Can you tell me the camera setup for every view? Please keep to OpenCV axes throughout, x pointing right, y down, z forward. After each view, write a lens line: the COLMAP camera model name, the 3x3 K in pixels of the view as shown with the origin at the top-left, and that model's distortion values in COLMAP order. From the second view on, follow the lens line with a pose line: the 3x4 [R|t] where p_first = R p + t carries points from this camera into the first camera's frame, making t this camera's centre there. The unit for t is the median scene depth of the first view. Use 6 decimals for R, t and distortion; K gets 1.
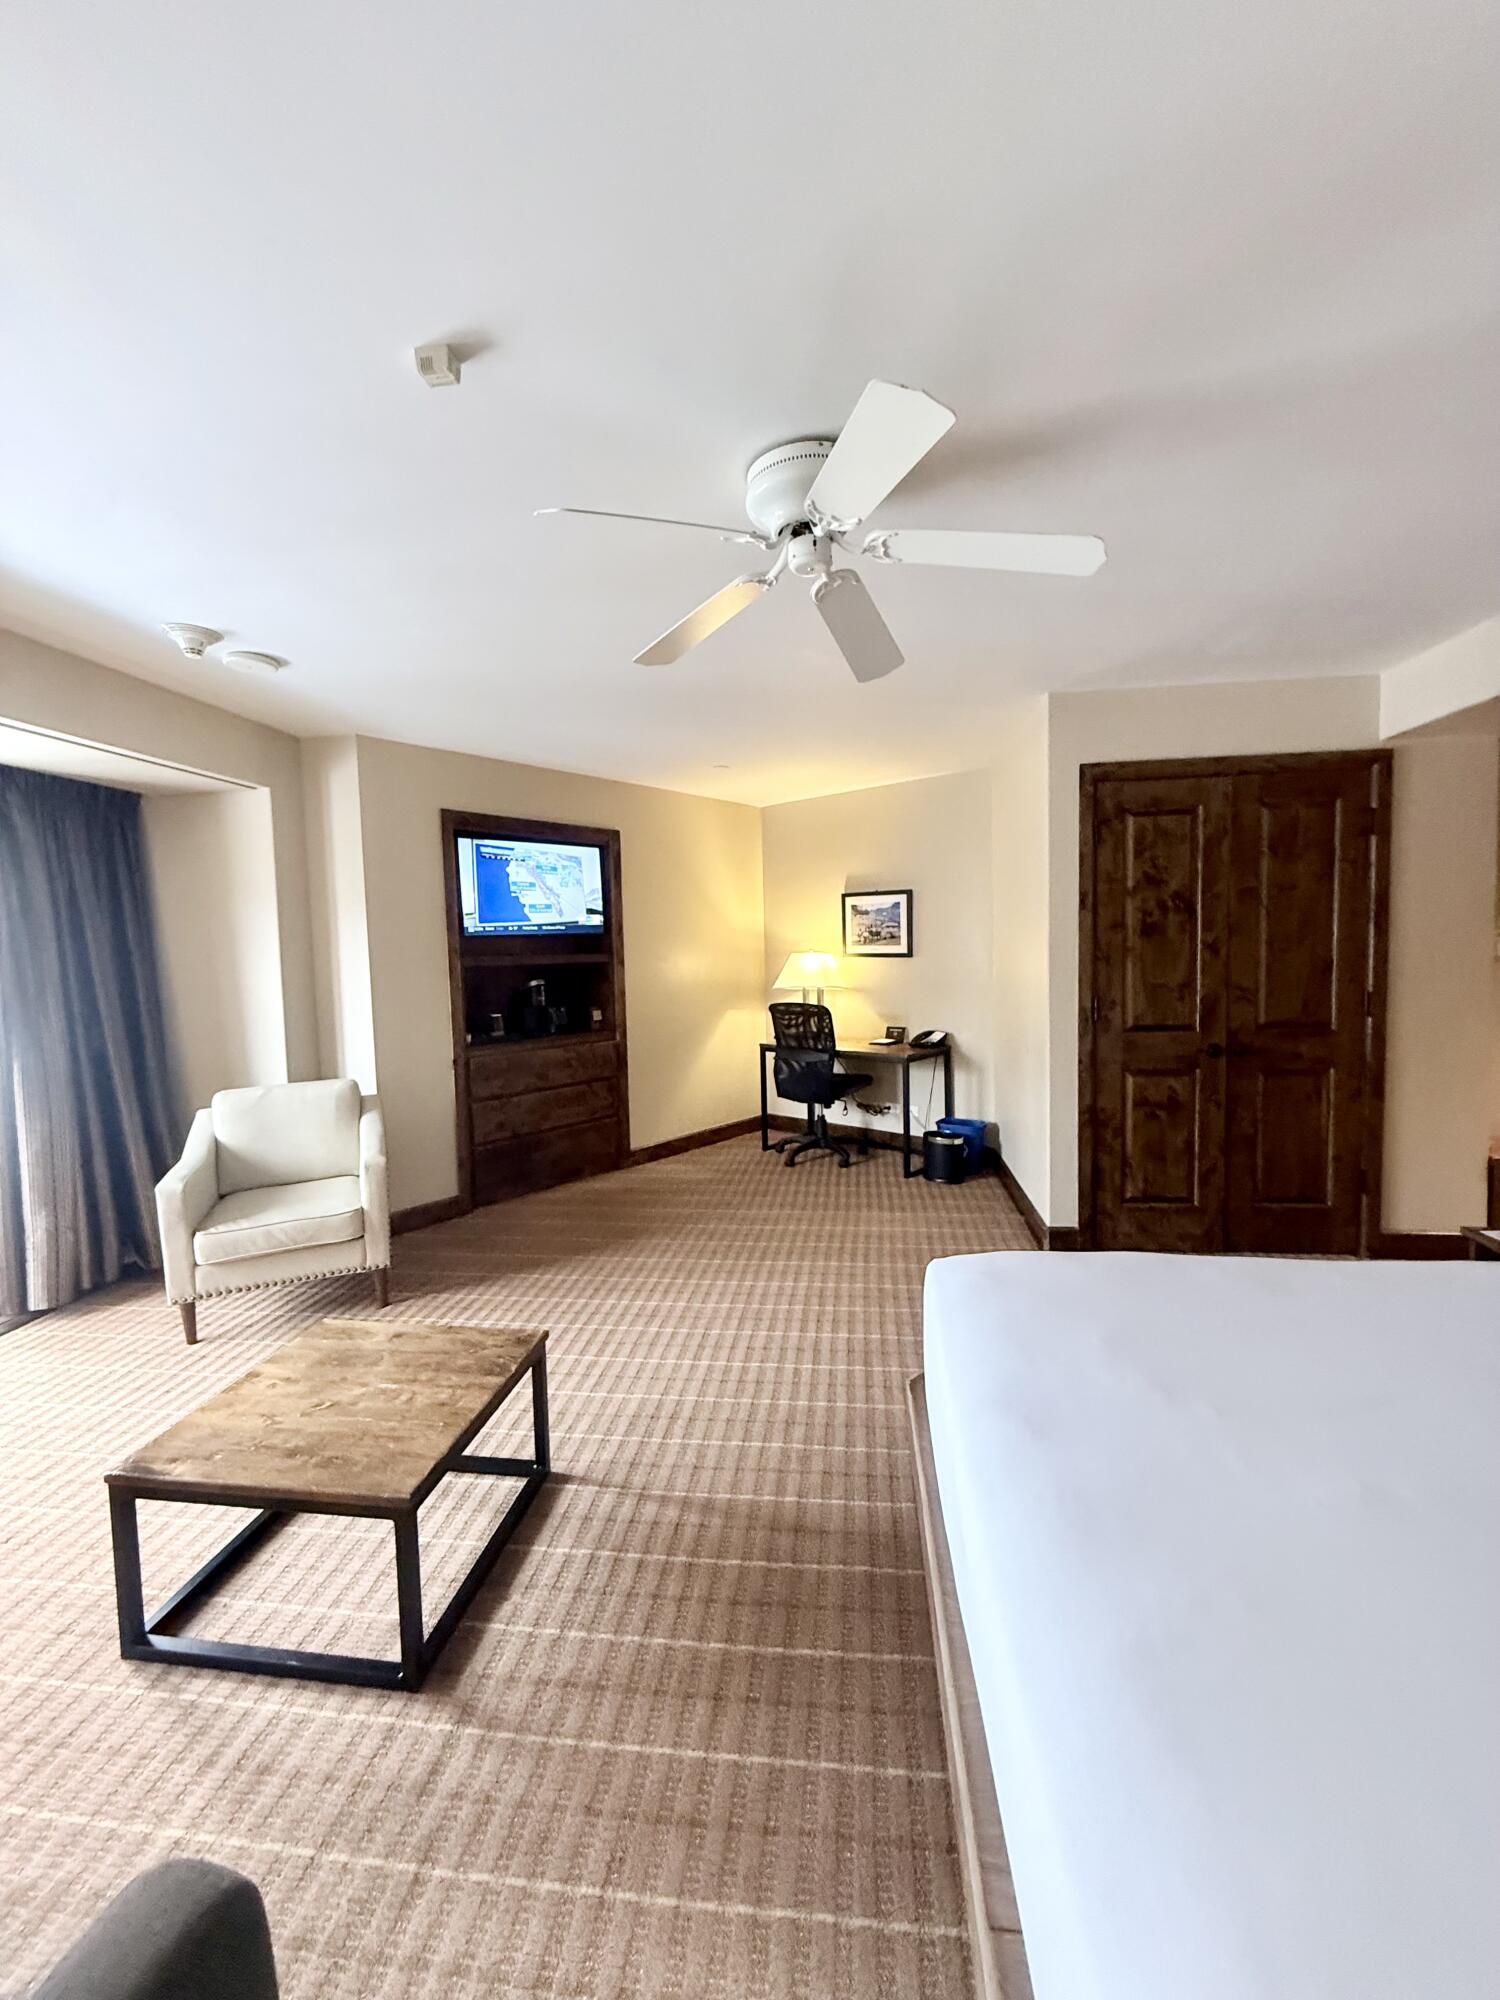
lens RADIAL K [[795.8, 0, 752.2], [0, 795.8, 994.8], [0, 0, 1]] dist [0.000039, 0.000387]
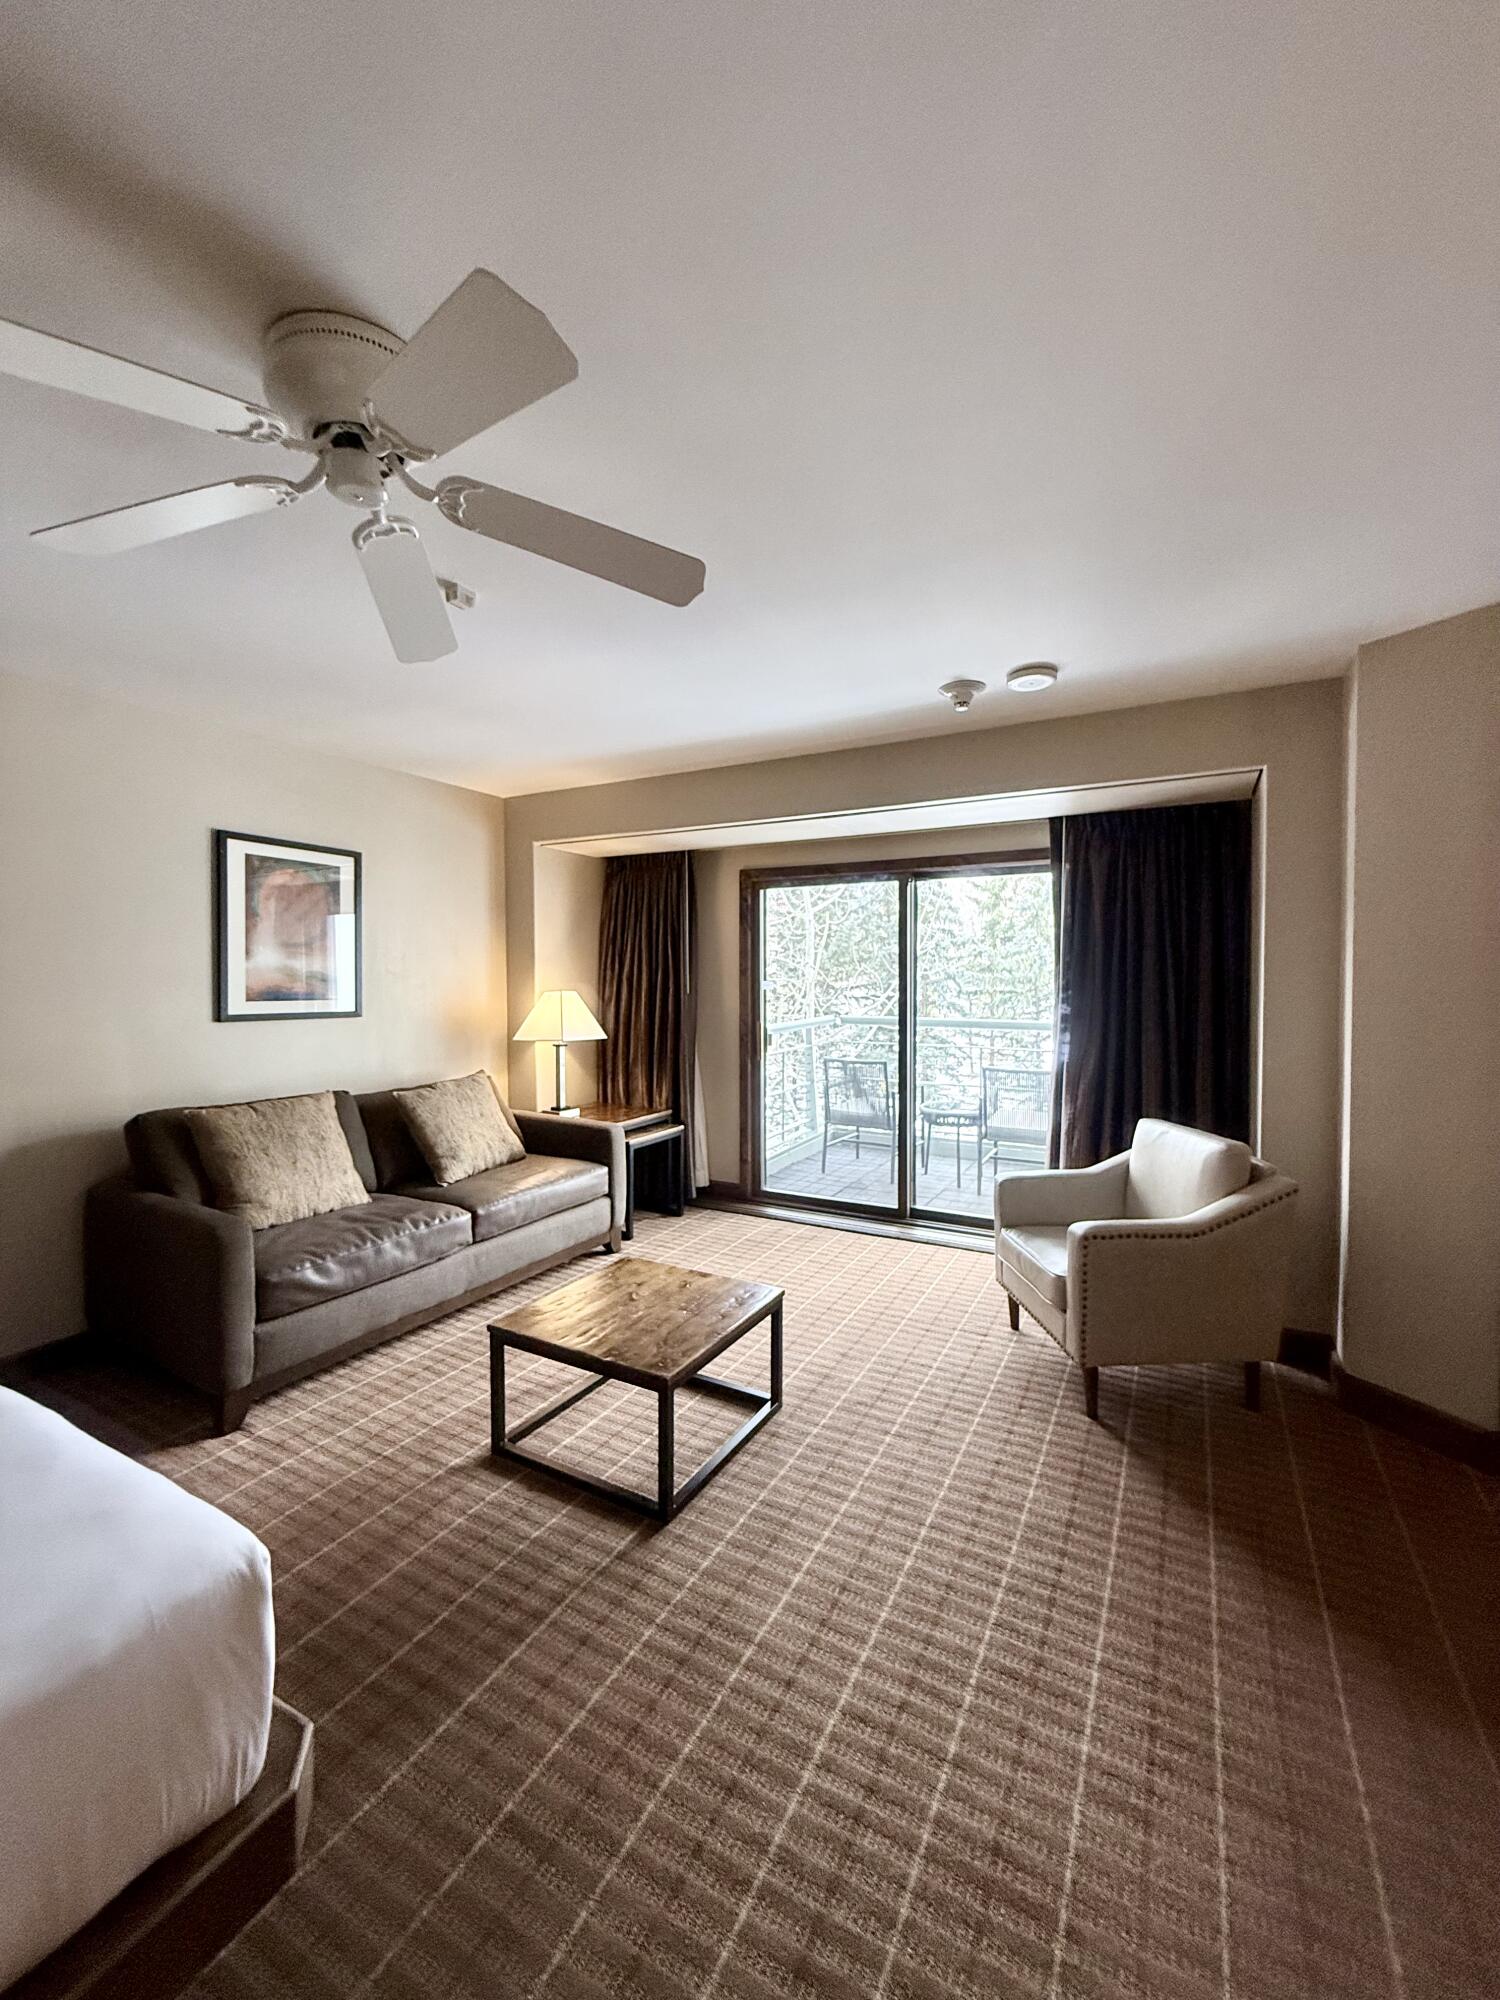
lens RADIAL K [[795.8, 0, 761.2], [0, 795.8, 999.8], [0, 0, 1]] dist [0.000039, 0.000387]
pose [[-0.353307, 0.059527, -0.933612, 0.475654], [-0.044238, 0.995794, 0.080233, -0.096617], [0.934461, 0.069648, -0.349187, 1.170713]]
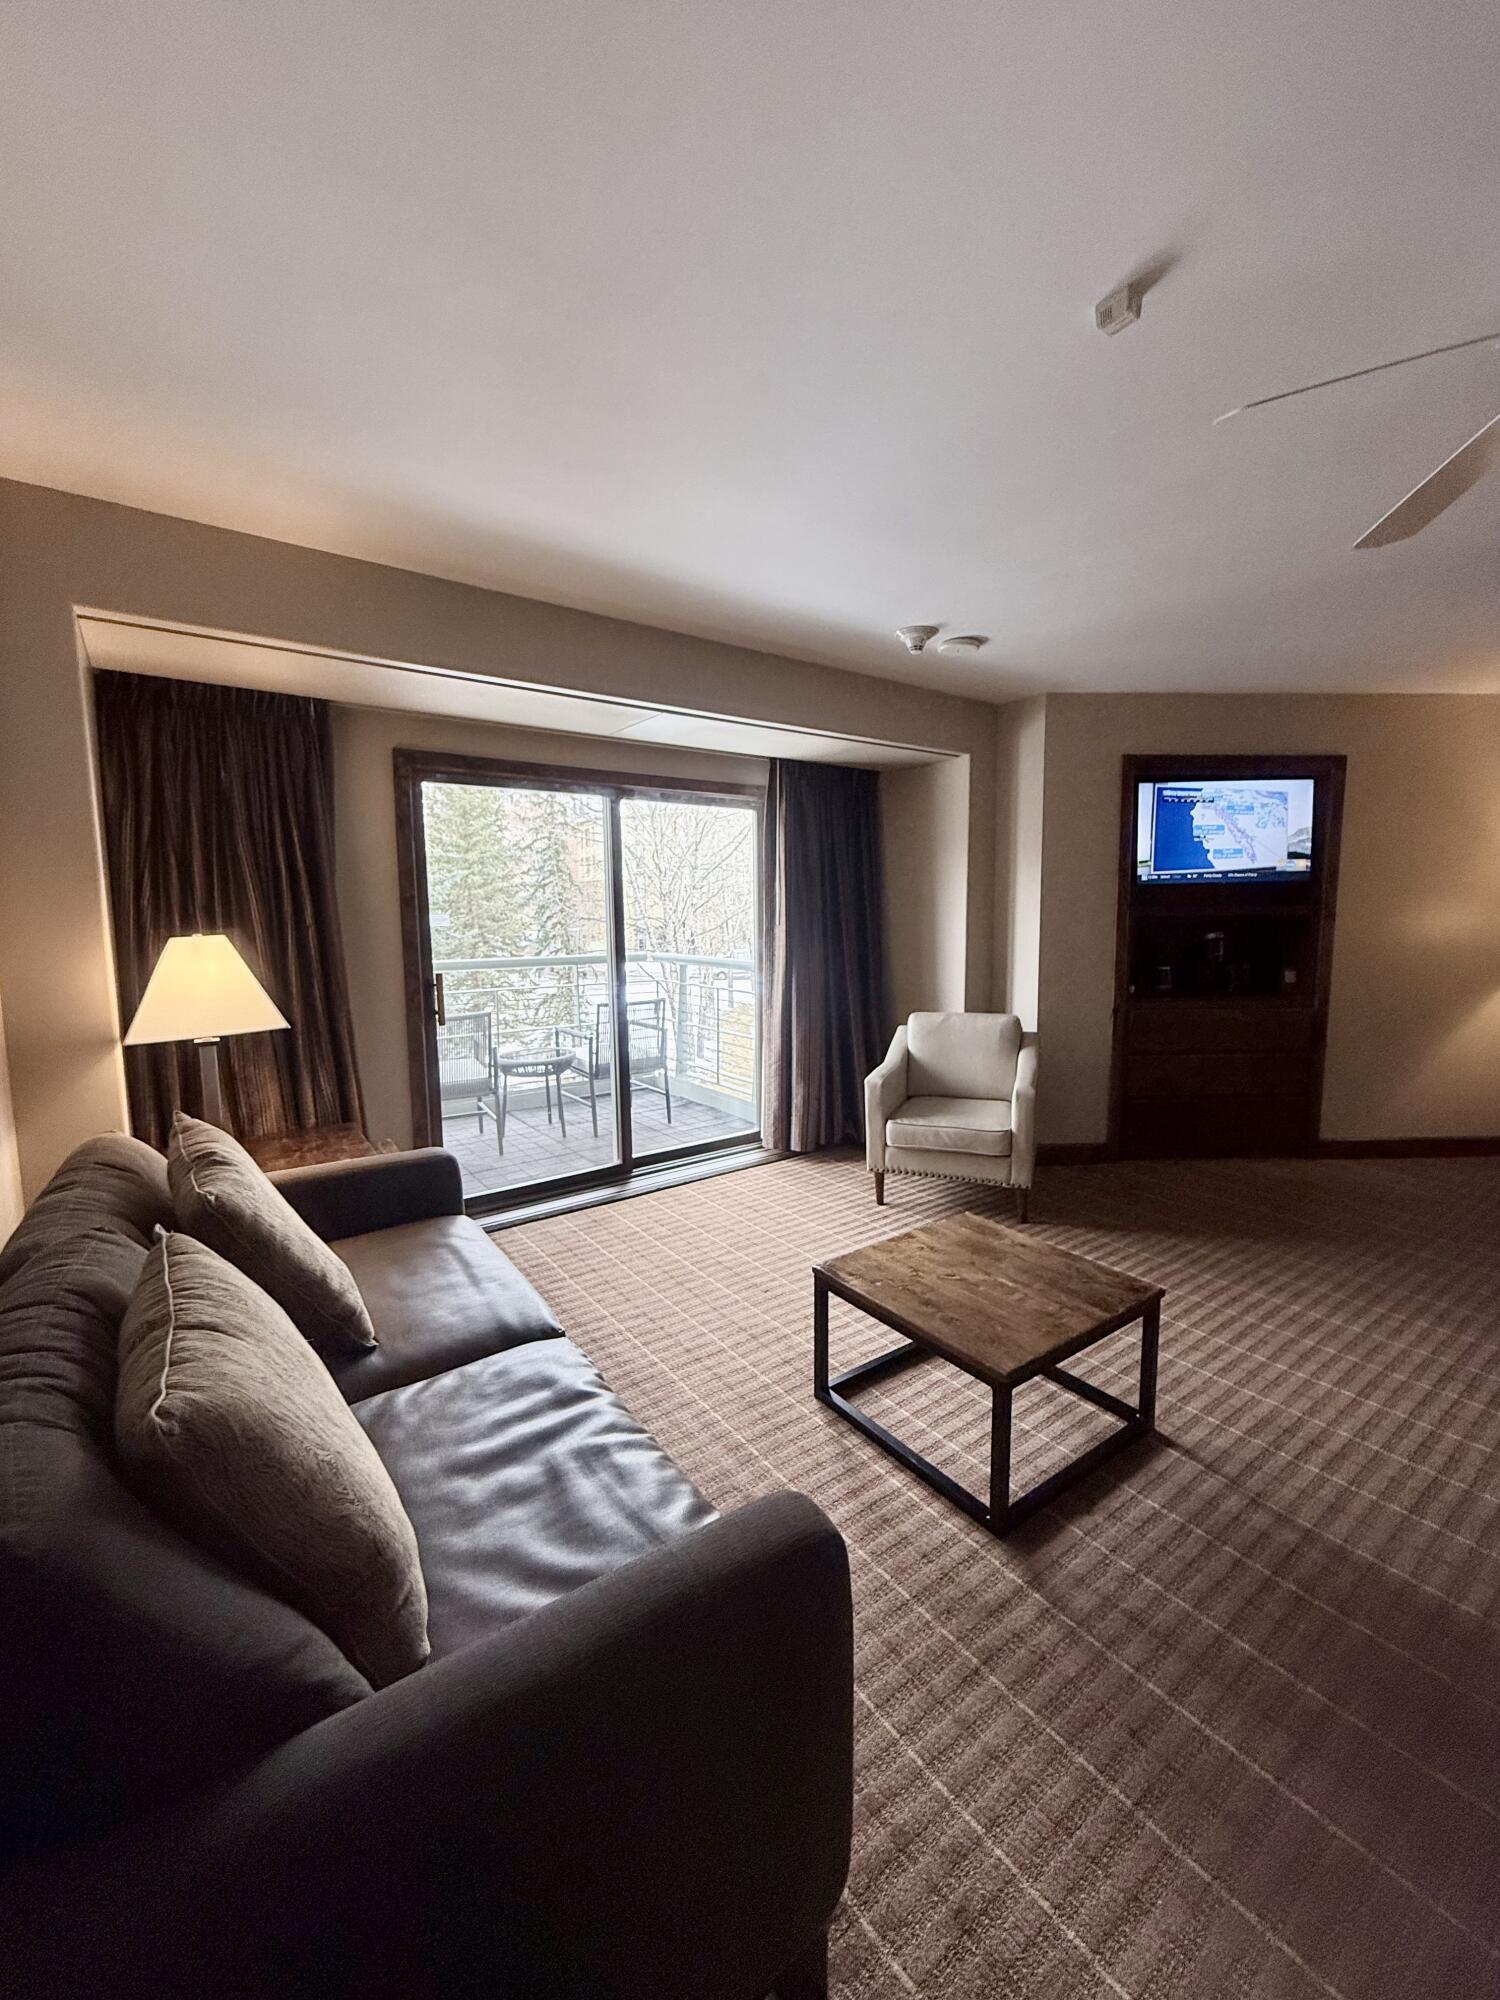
lens RADIAL K [[795.8, 0, 758.8], [0, 795.8, 993.5], [0, 0, 1]] dist [0.000039, 0.000387]
pose [[0.689822, 0.096279, -0.717549, 0.054173], [-0.052484, 0.995161, 0.083072, 0.004581], [0.722074, -0.019645, 0.691537, -0.022689]]
